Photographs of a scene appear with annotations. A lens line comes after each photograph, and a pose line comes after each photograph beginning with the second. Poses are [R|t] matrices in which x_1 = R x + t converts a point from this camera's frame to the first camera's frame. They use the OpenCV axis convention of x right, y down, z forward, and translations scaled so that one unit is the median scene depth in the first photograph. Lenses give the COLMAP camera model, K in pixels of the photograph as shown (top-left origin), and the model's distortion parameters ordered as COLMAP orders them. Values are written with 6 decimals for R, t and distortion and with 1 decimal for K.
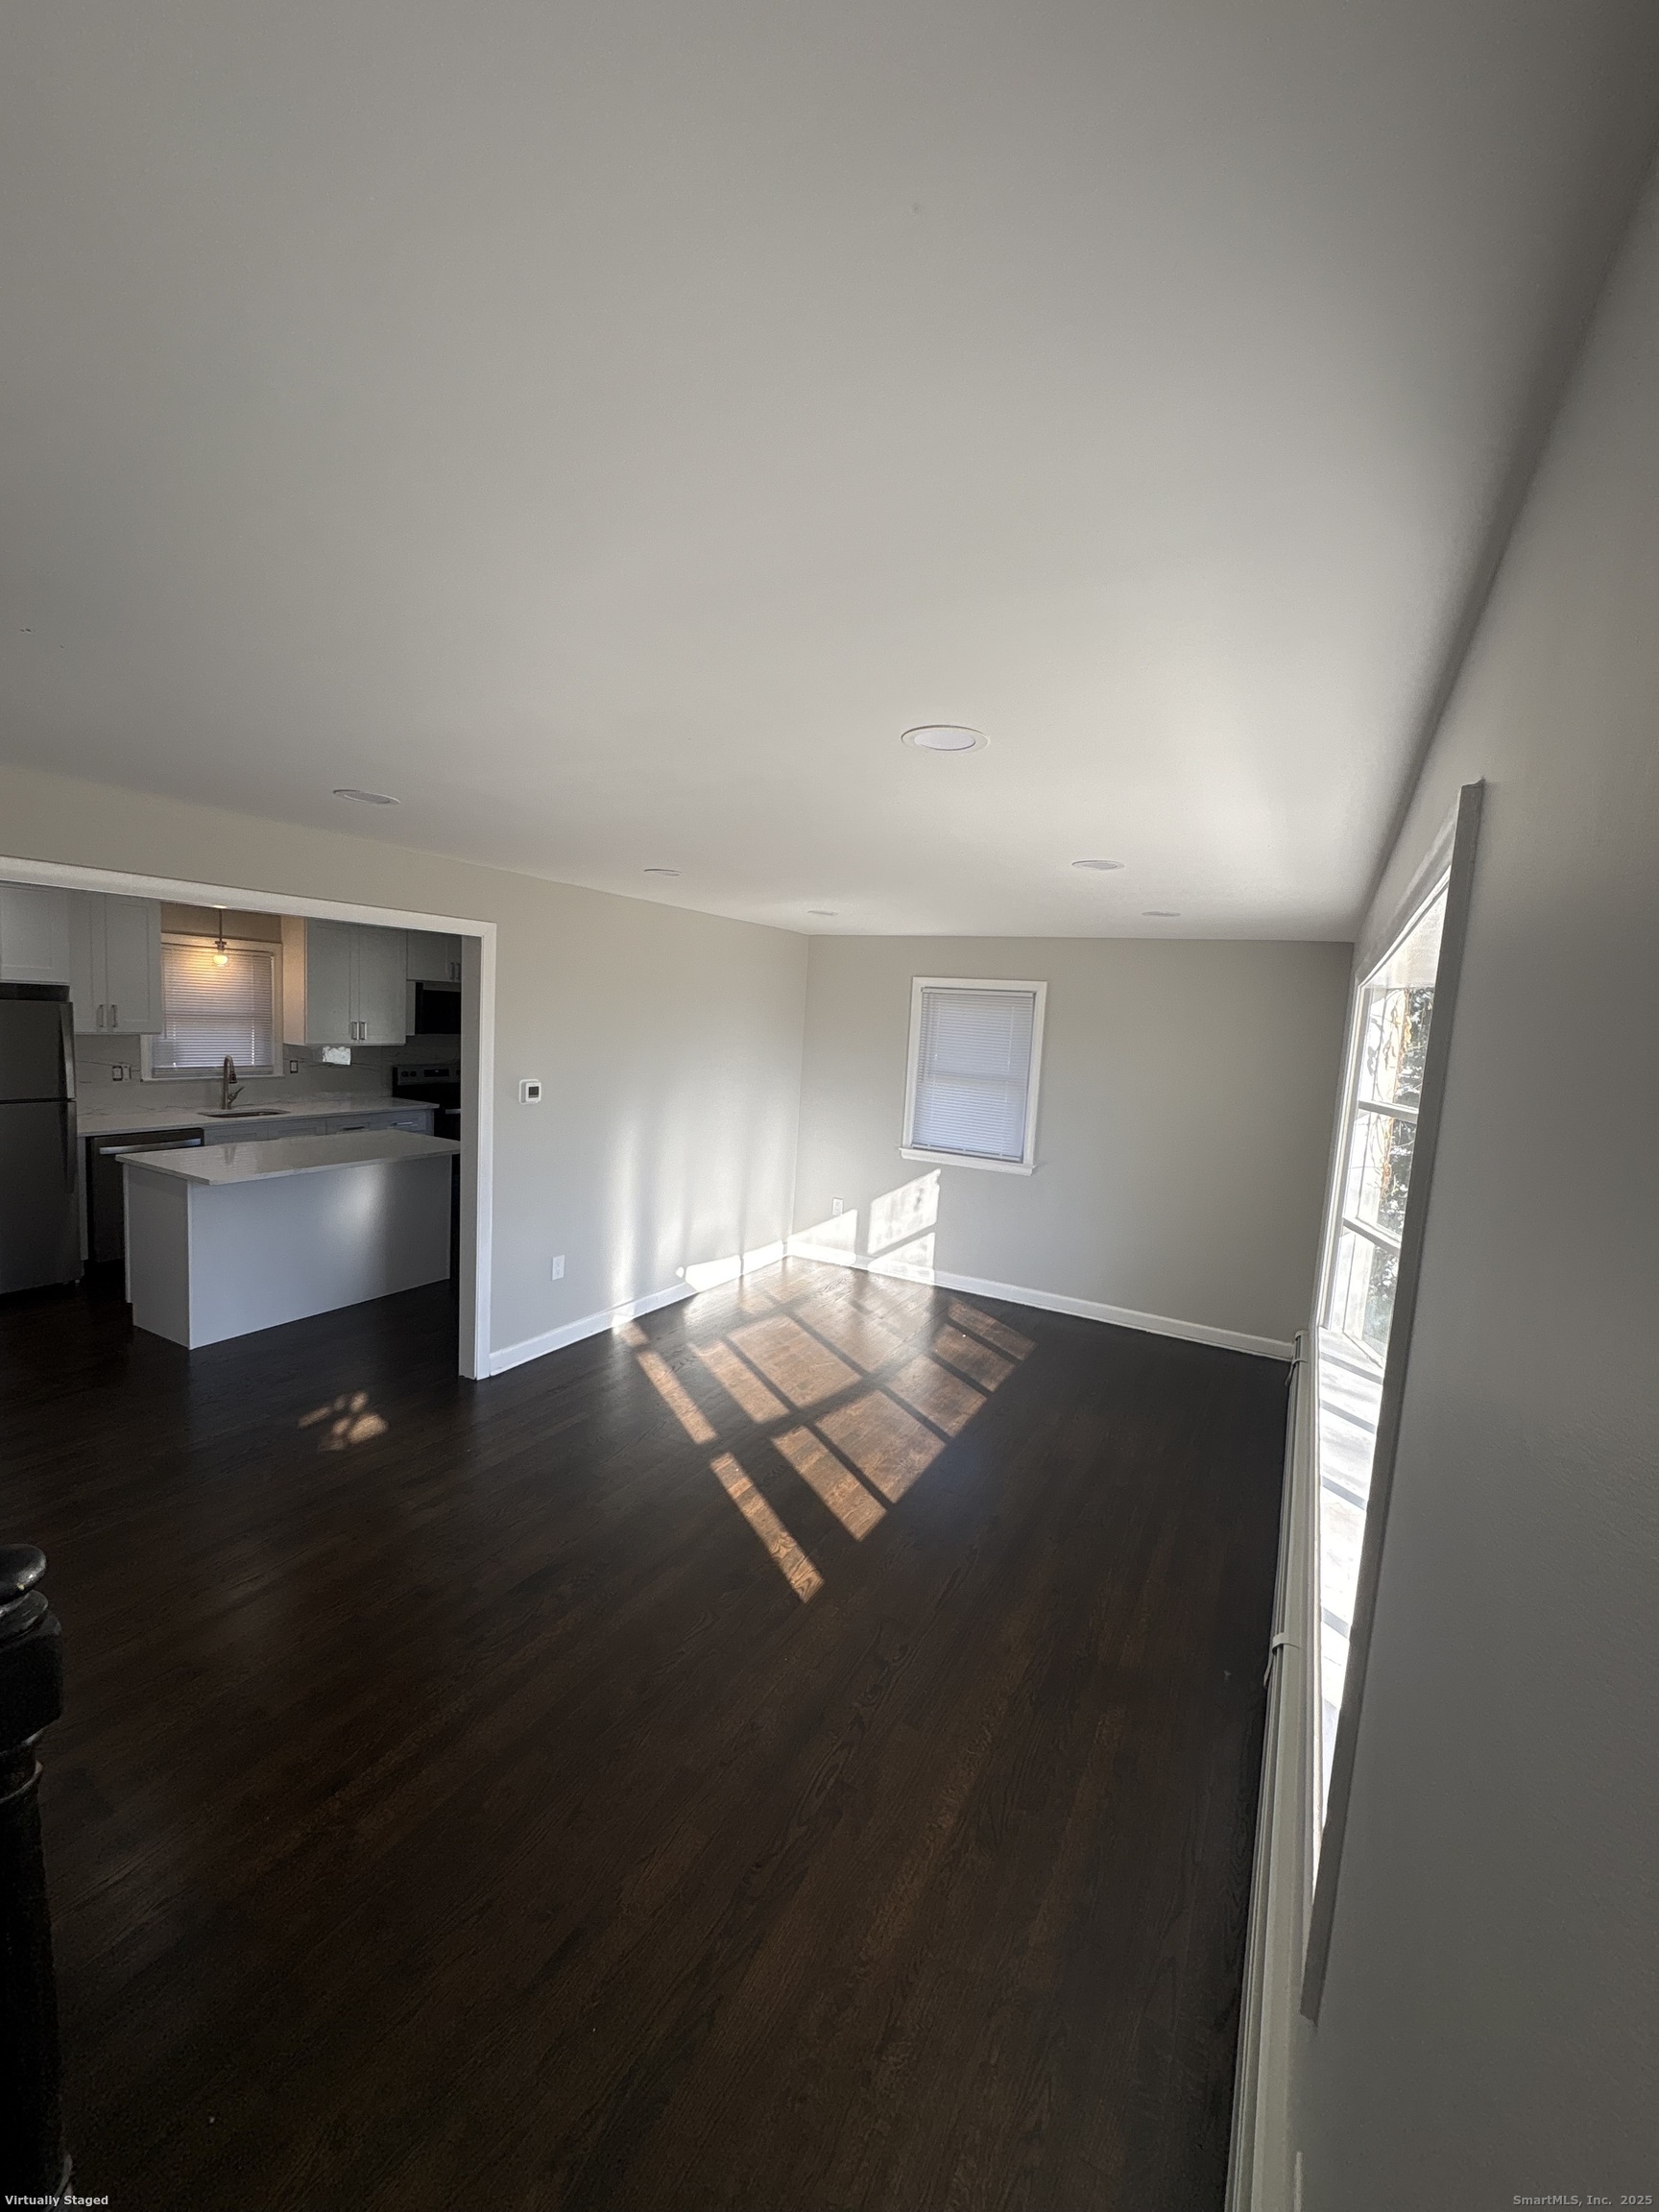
lens RADIAL K [[882.2, 0, 829.5], [0, 882.2, 1106.0], [0, 0, 1]] dist [-0.000840, 0.000160]
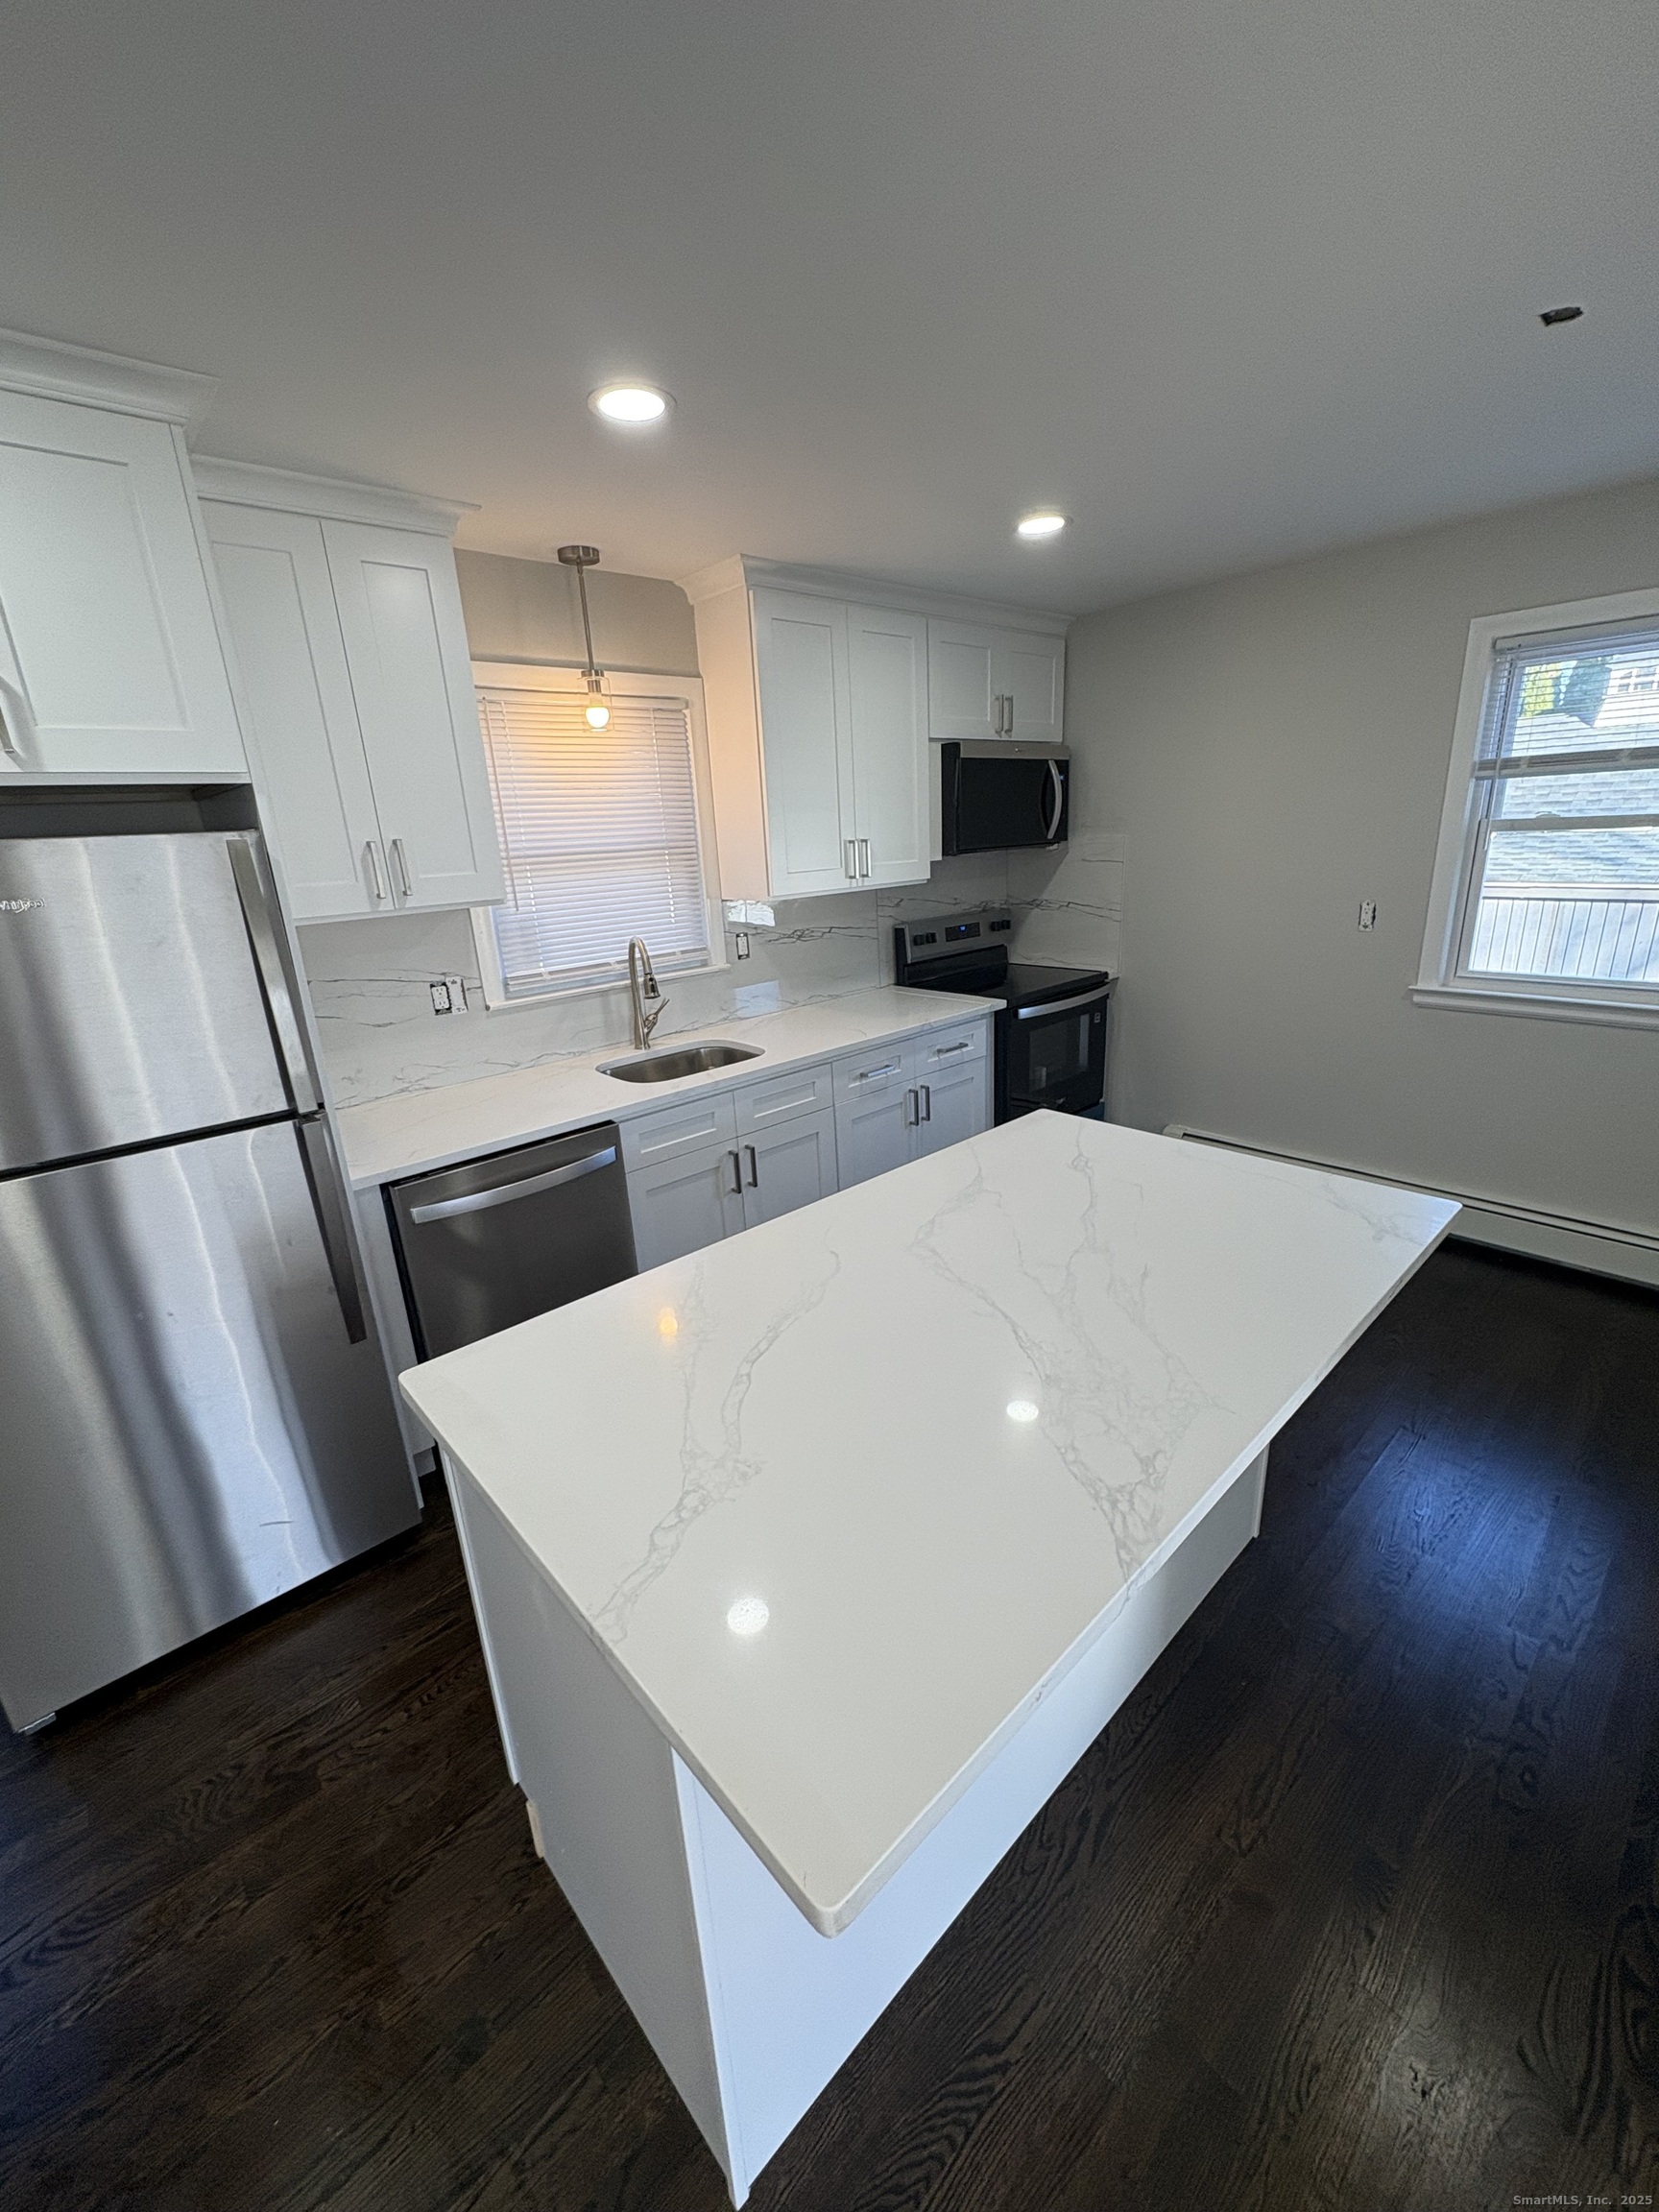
lens RADIAL K [[882.2, 0, 829.5], [0, 882.2, 1106.0], [0, 0, 1]] dist [-0.000840, 0.000160]
pose [[0.941338, -0.007082, -0.337391, -0.421497], [0.073416, 0.980132, 0.184261, -0.047220], [0.329382, -0.198222, 0.923155, 0.576317]]
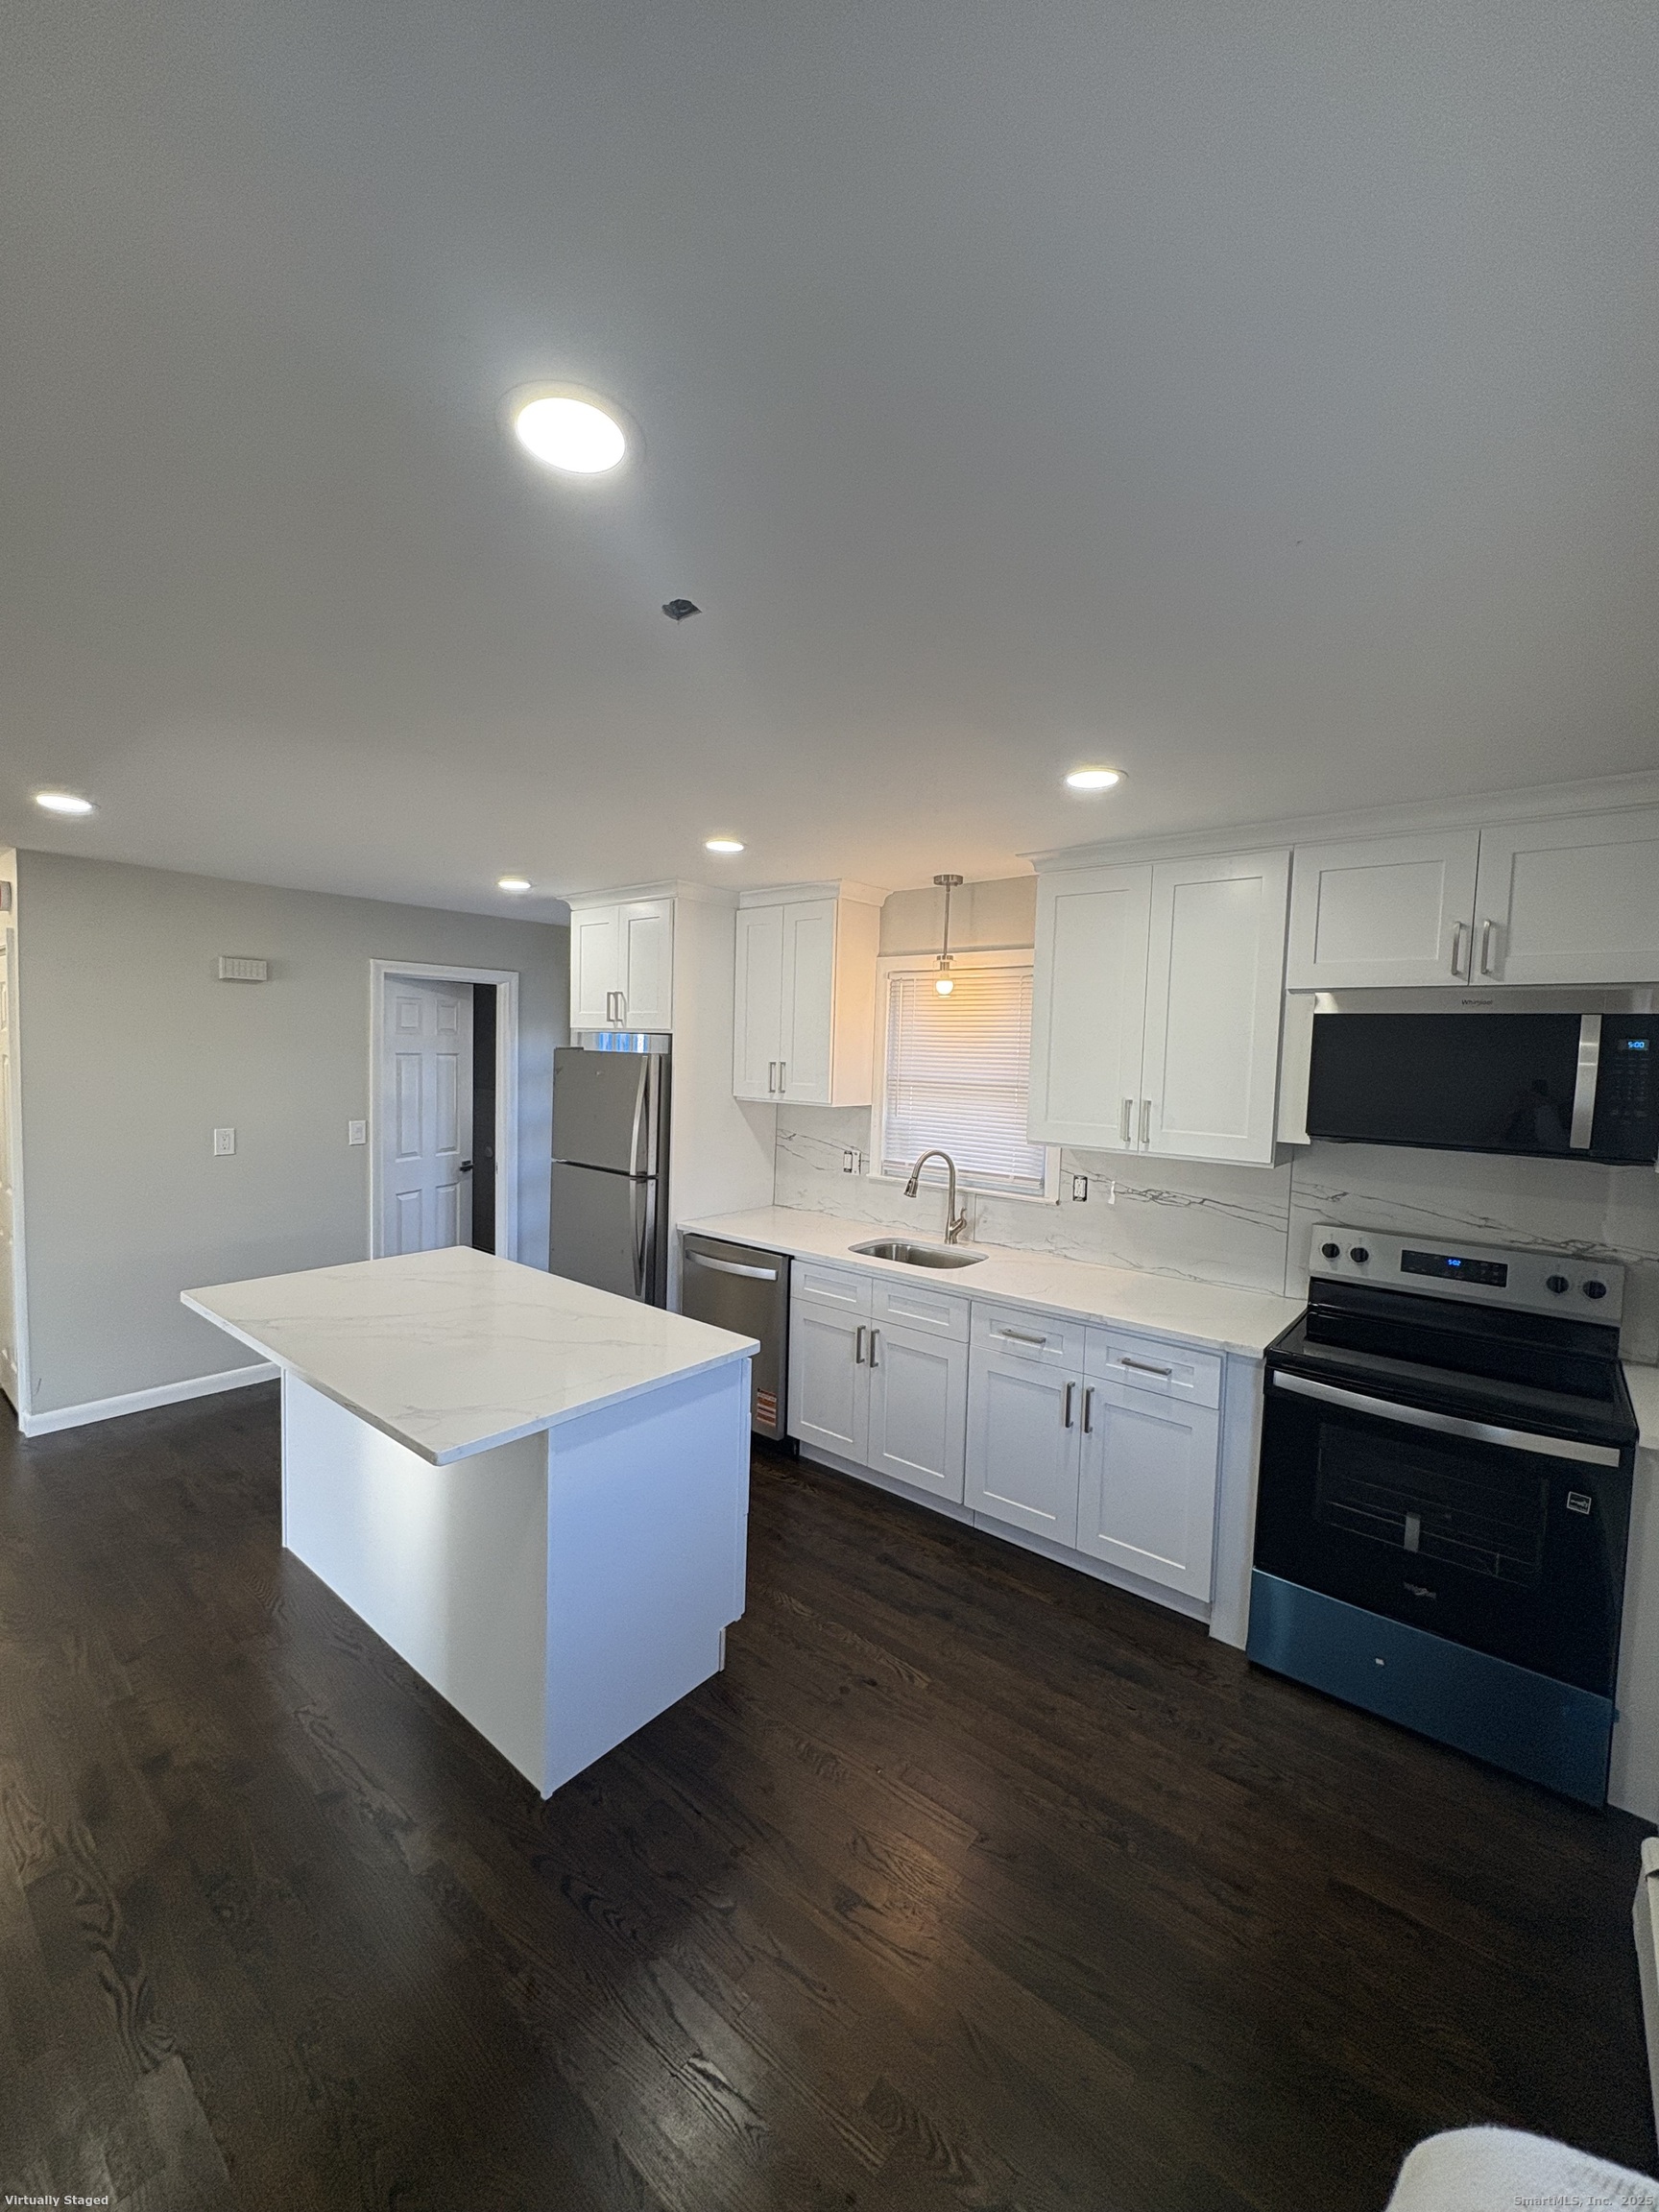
lens RADIAL K [[882.2, 0, 829.5], [0, 882.2, 1106.0], [0, 0, 1]] dist [-0.000840, 0.000160]
pose [[-0.179466, -0.003408, -0.983758, -0.096871], [-0.145072, 0.989153, 0.023038, -0.087141], [0.973009, 0.146851, -0.178013, 1.008284]]
